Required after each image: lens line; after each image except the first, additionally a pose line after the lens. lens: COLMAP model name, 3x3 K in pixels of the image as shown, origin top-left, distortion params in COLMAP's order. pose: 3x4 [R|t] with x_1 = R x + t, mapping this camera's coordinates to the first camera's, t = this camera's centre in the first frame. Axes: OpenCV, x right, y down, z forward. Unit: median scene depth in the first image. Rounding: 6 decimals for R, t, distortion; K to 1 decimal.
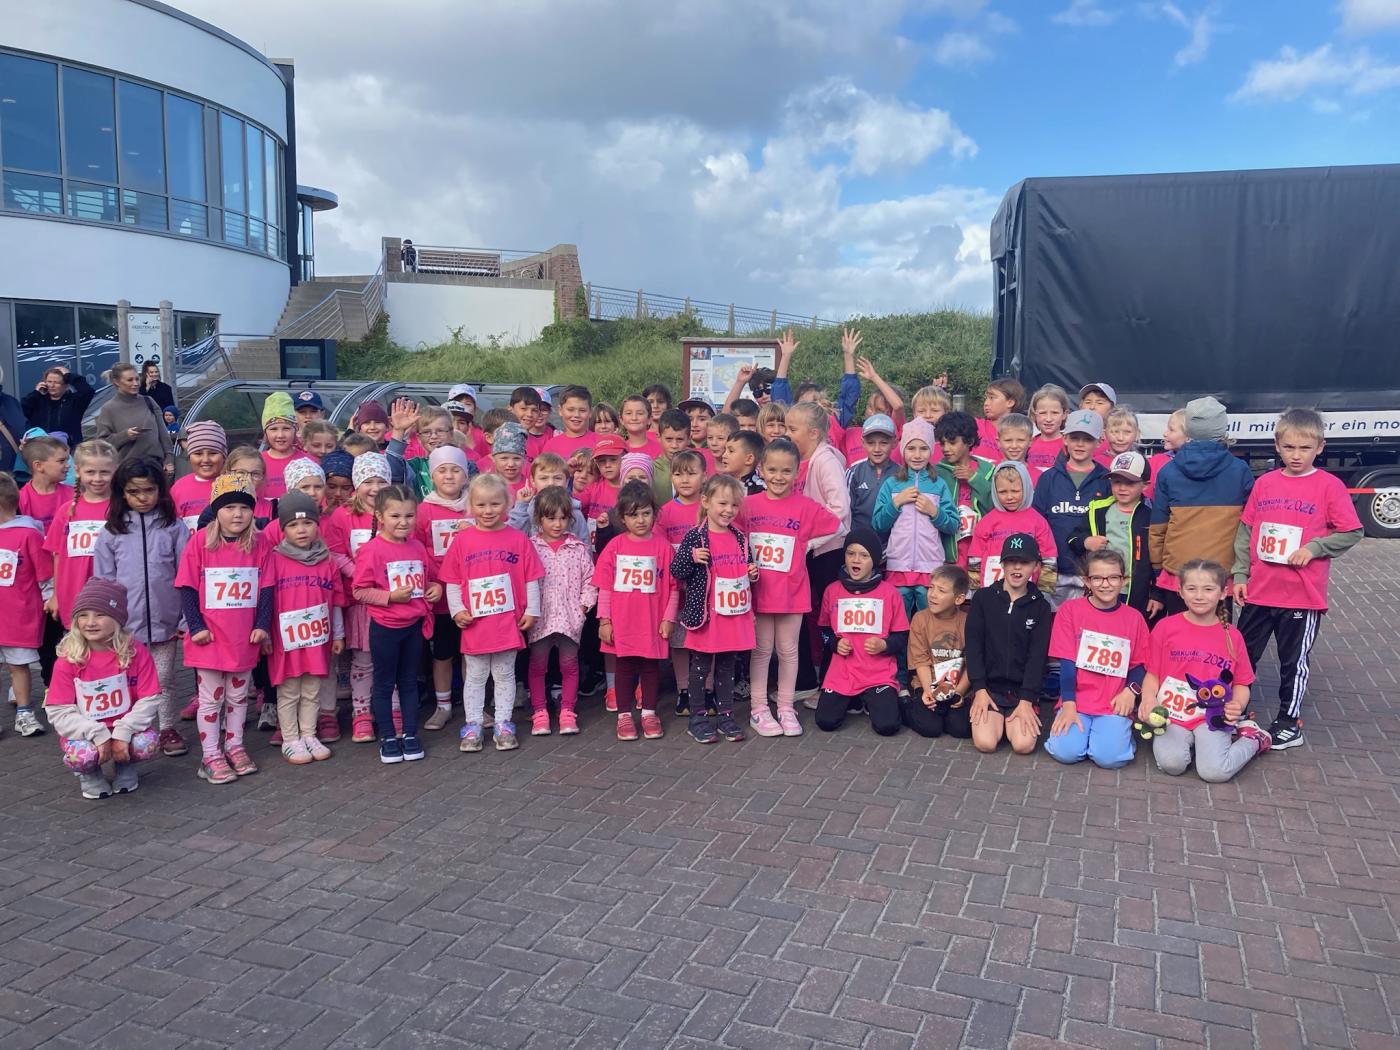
lens RADIAL K [[1144.1, 0, 702.3], [0, 1144.1, 527.3], [0, 0, 1]] dist [0.003126, 0.007164]
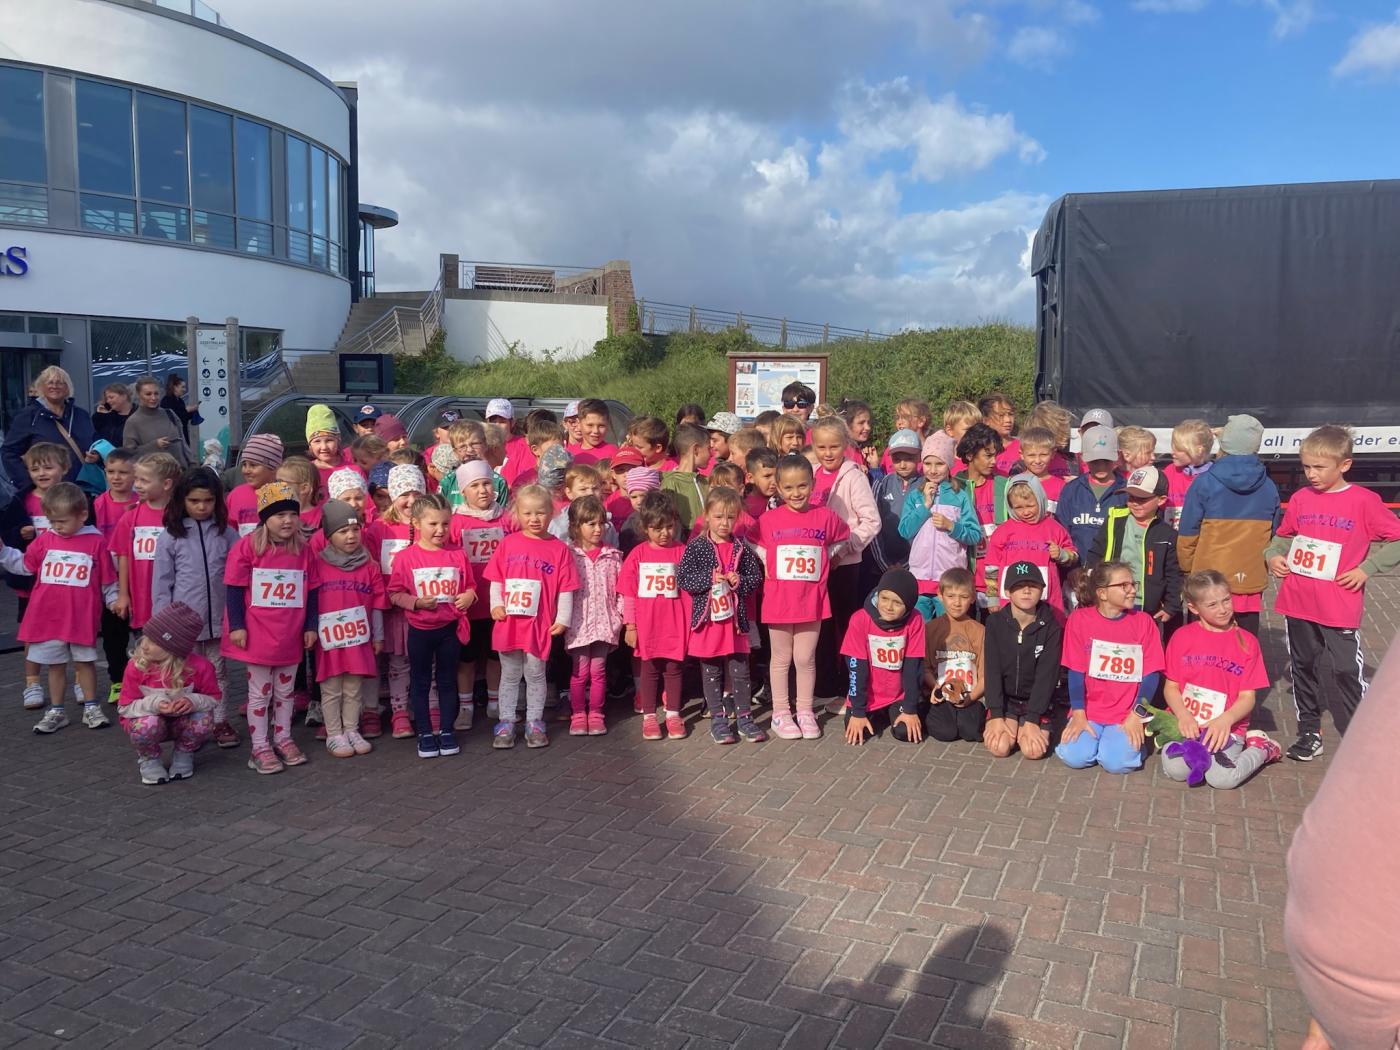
lens RADIAL K [[1164.1, 0, 710.6], [0, 1164.1, 527.4], [0, 0, 1]] dist [0.002928, 0.005600]
pose [[0.998696, 0.005985, -0.050700, 0.040312], [-0.006626, 0.999900, -0.012482, 0.005226], [0.050620, 0.012802, 0.998636, -0.059611]]
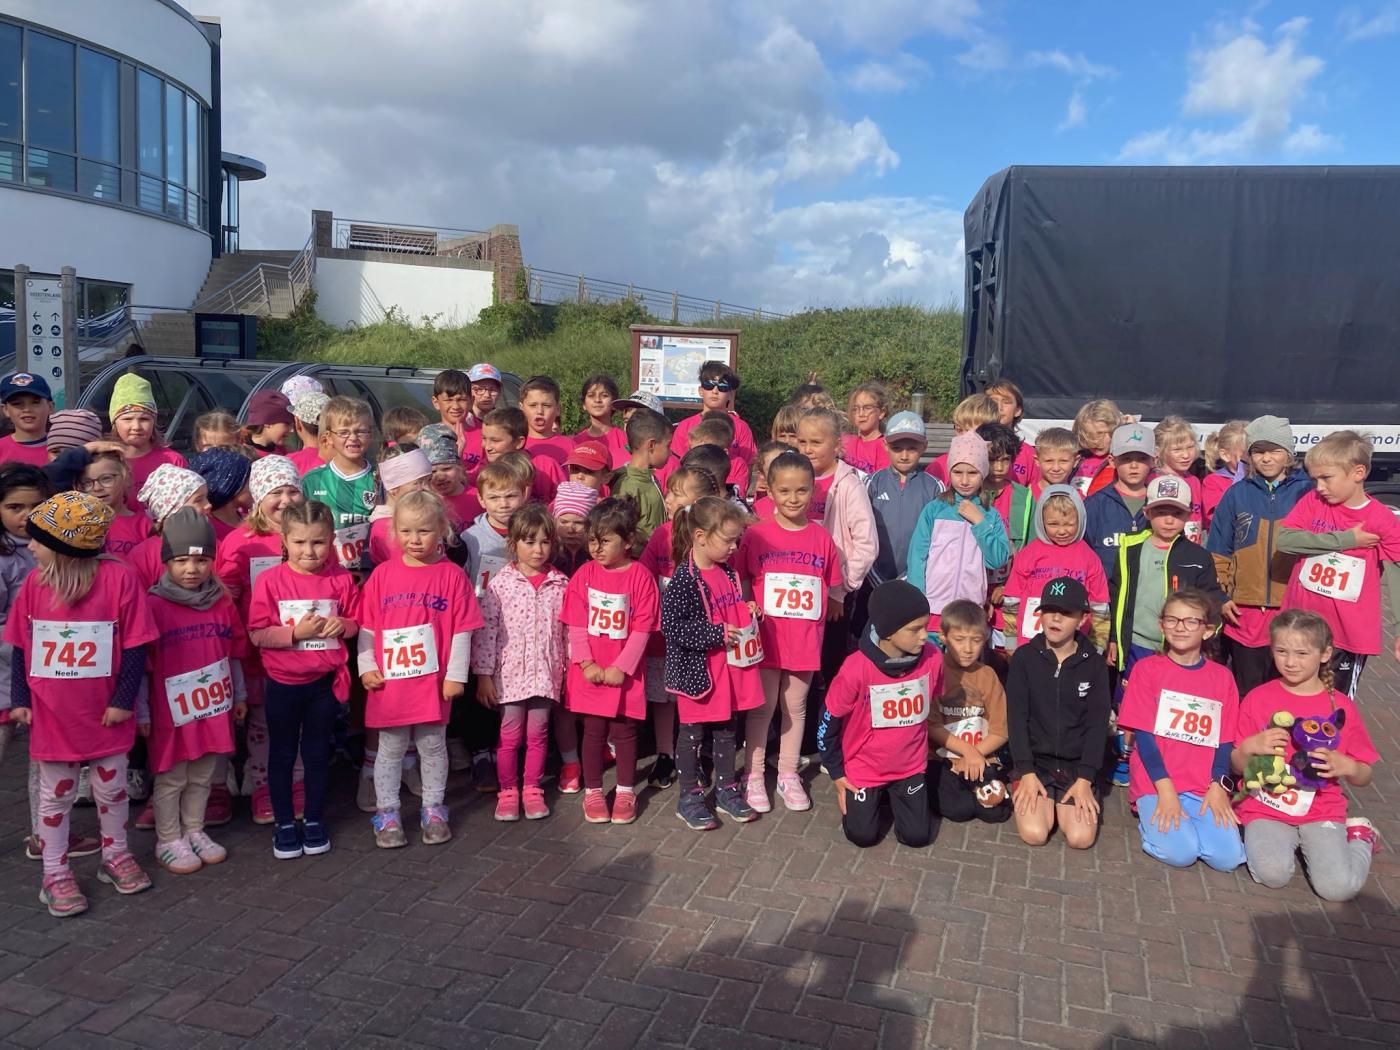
lens RADIAL K [[1074.9, 0, 686.2], [0, 1074.9, 498.9], [0, 0, 1]] dist [-0.000248, 0.005879]
pose [[0.997947, 0.021787, 0.060232, -0.047061], [-0.021427, 0.999748, -0.006621, -0.036839], [-0.060361, 0.005317, 0.998162, 0.239320]]
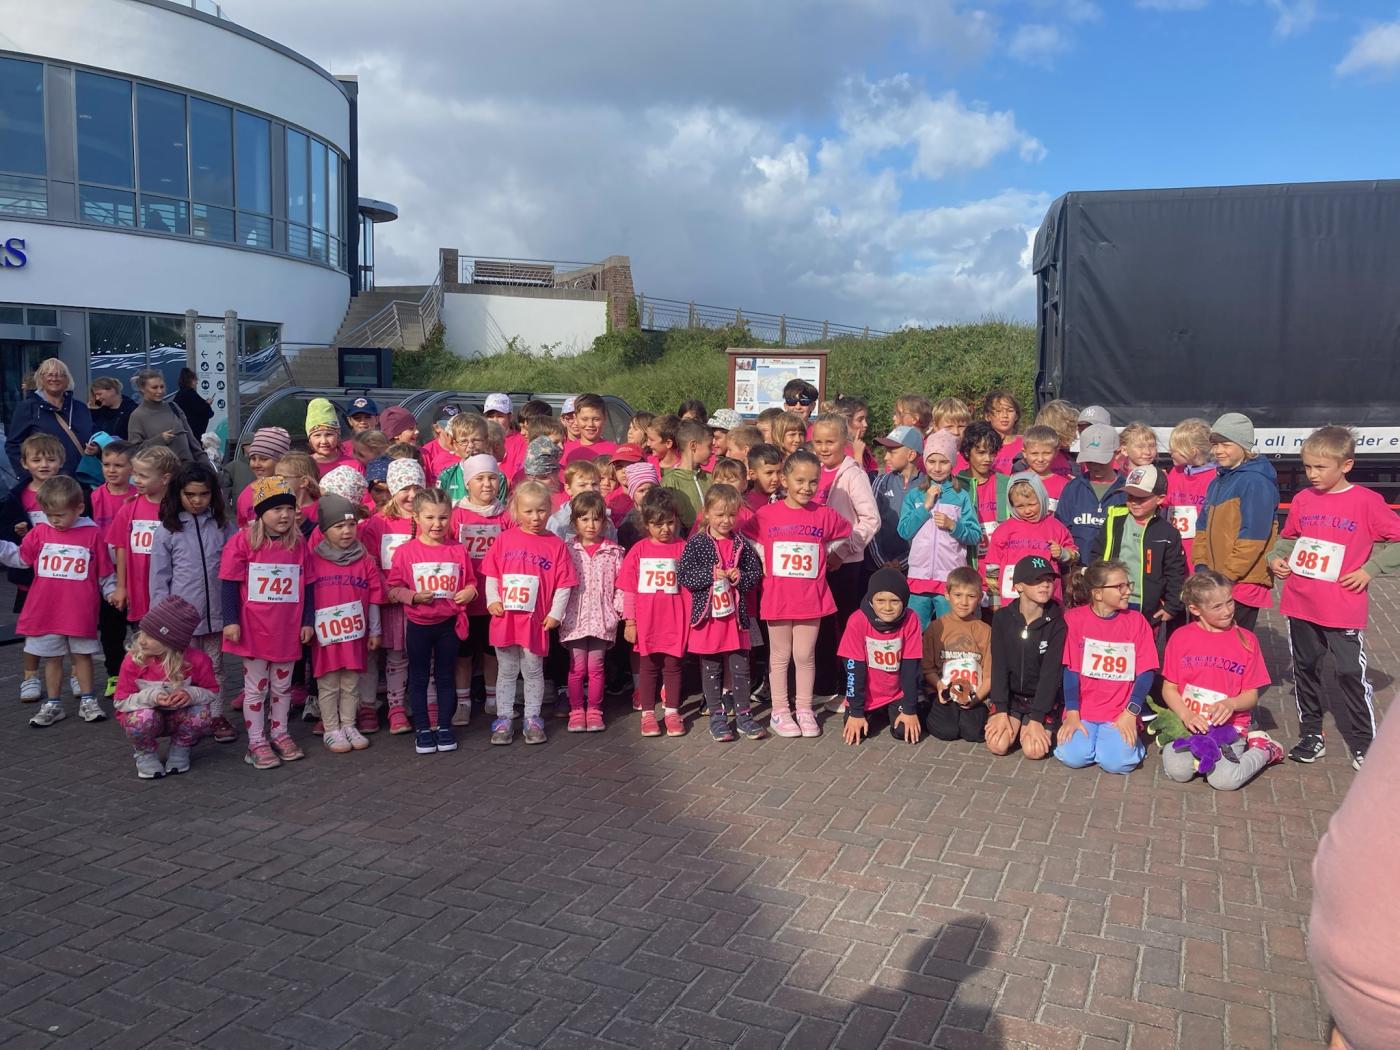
lens RADIAL K [[1161.8, 0, 706.2], [0, 1161.8, 526.1], [0, 0, 1]] dist [0.005766, 0.000913]
pose [[0.998593, 0.012466, -0.051552, 0.036744], [-0.013023, 0.999860, -0.010485, 0.004952], [0.051414, 0.011142, 0.998615, -0.052681]]
